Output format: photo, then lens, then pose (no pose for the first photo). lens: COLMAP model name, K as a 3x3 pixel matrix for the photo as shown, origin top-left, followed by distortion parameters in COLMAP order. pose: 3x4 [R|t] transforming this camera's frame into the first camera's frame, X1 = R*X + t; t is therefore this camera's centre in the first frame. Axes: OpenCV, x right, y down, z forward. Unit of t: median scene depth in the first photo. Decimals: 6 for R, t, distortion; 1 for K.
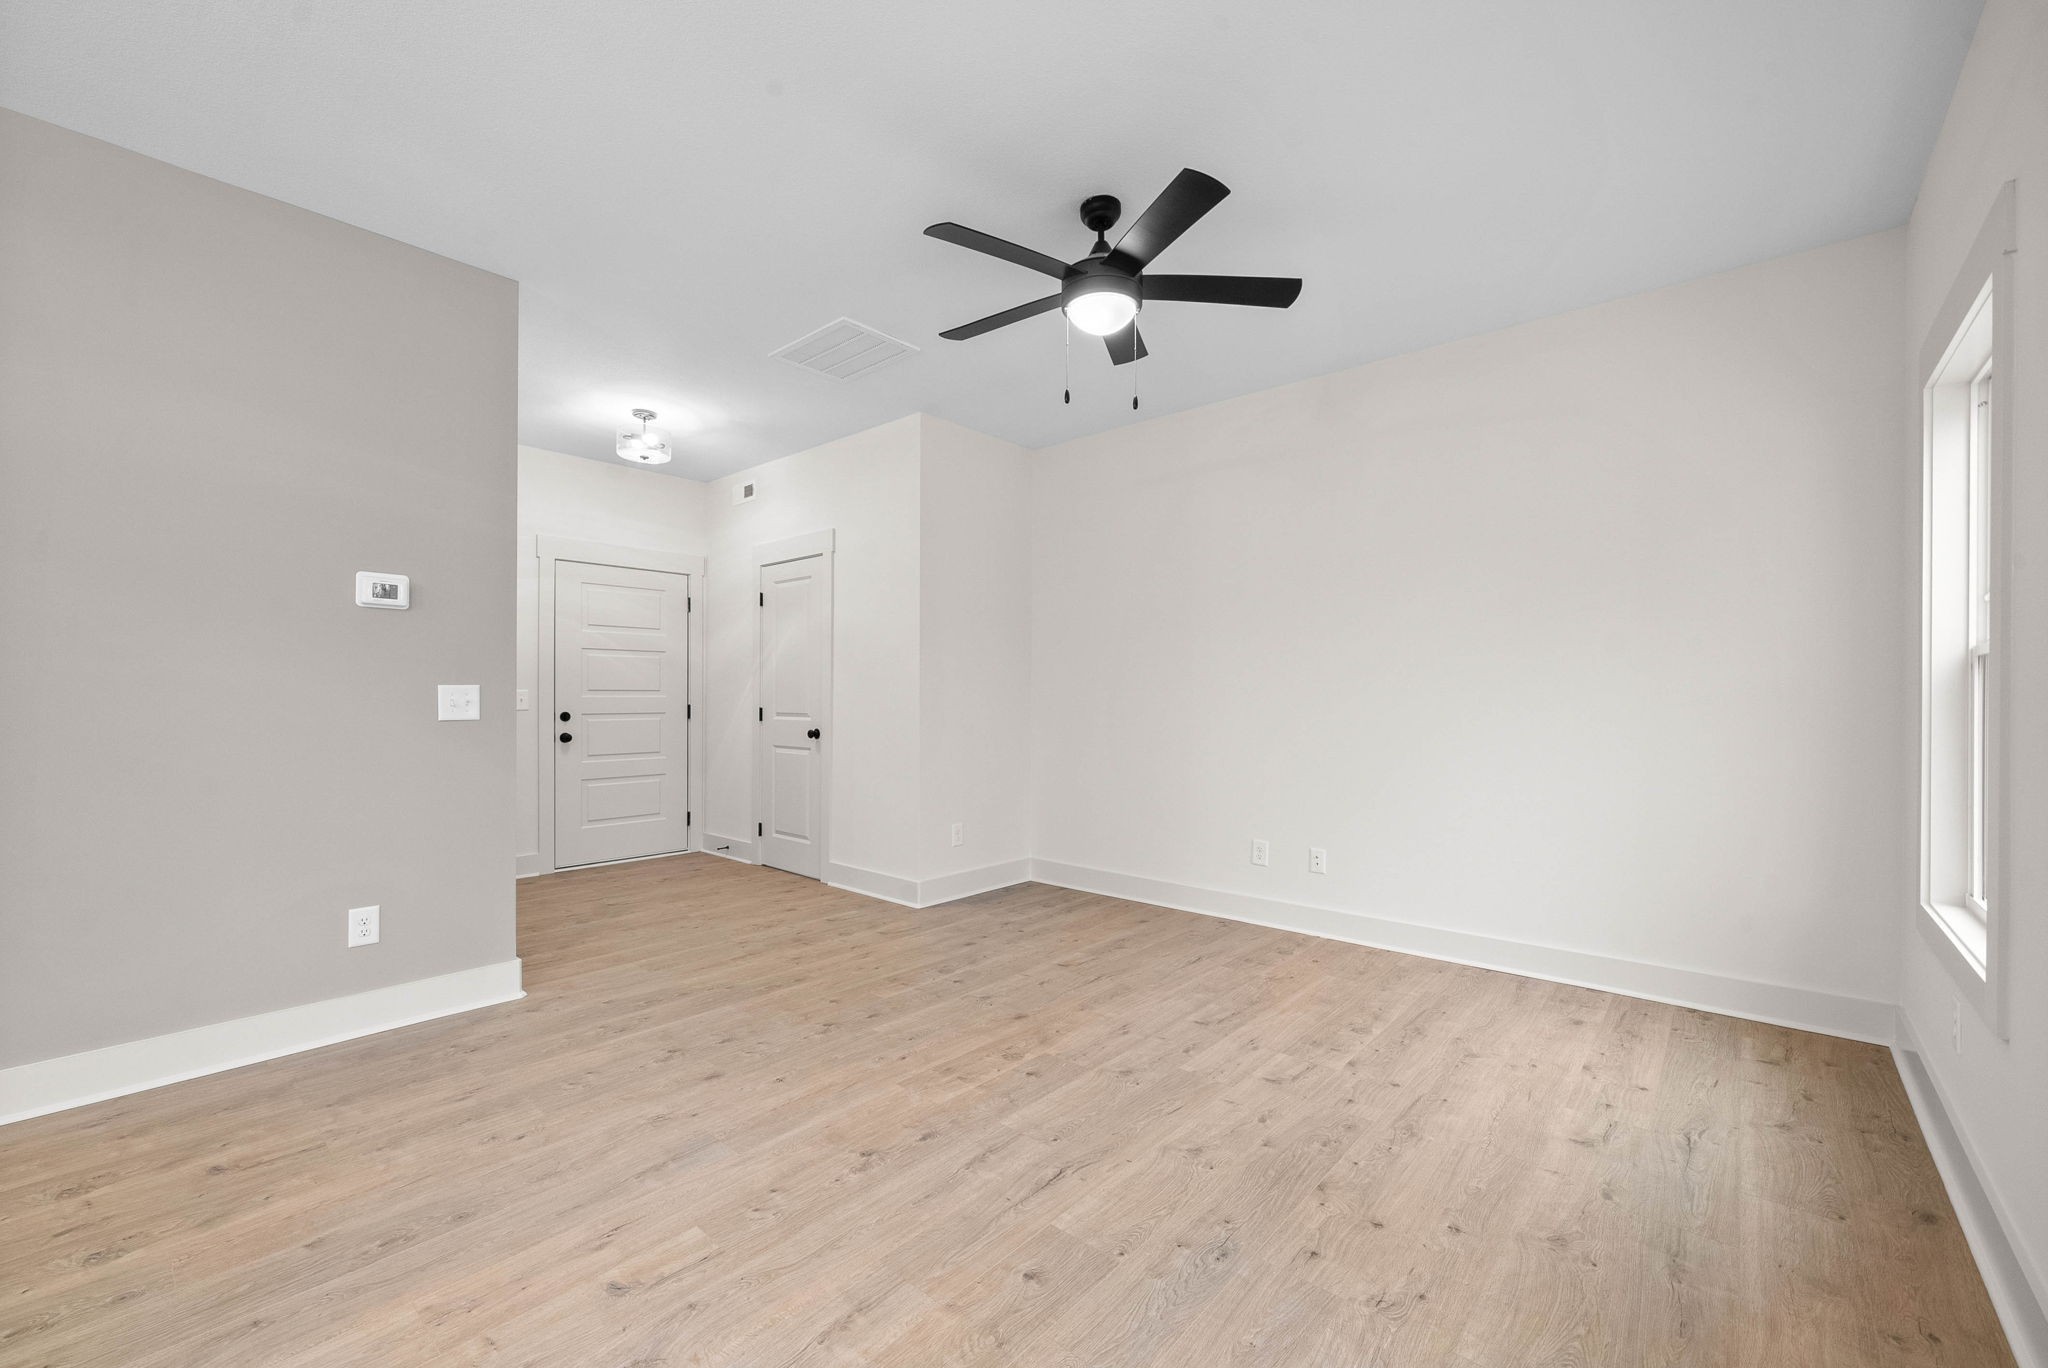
lens RADIAL K [[834.7, 0, 1018.9], [0, 834.7, 692.6], [0, 0, 1]] dist [-0.003413, 0.000509]
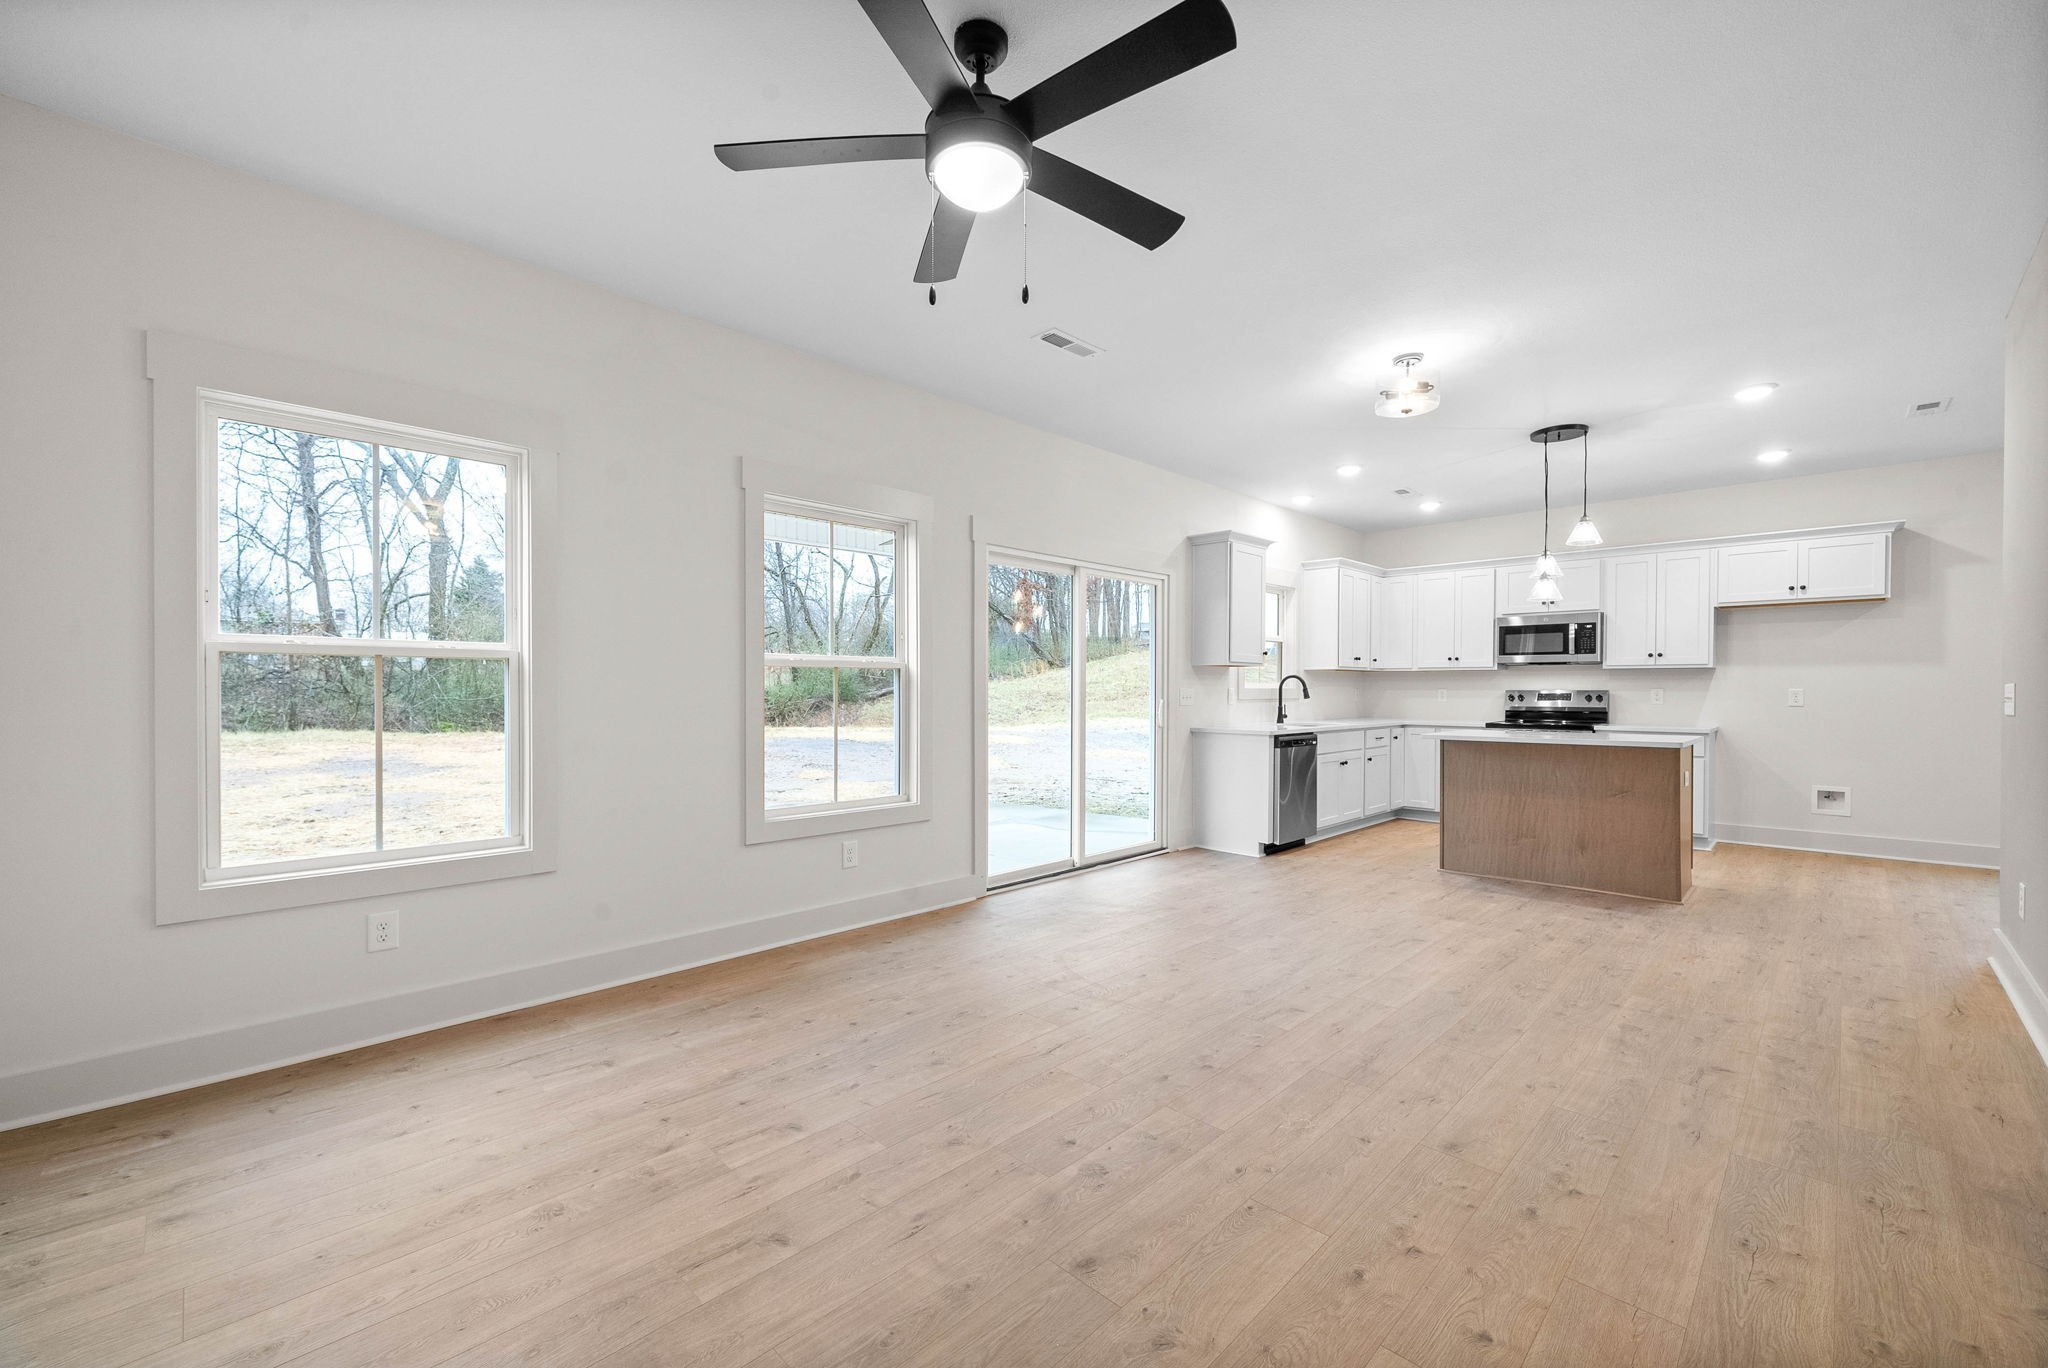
lens RADIAL K [[834.7, 0, 1022.7], [0, 834.7, 690.3], [0, 0, 1]] dist [-0.003413, 0.000509]
pose [[-0.998427, -0.003055, 0.055982, 0.016464], [-0.003365, 0.999980, -0.005436, 0.010048], [-0.055965, -0.005616, -0.998417, 1.869338]]
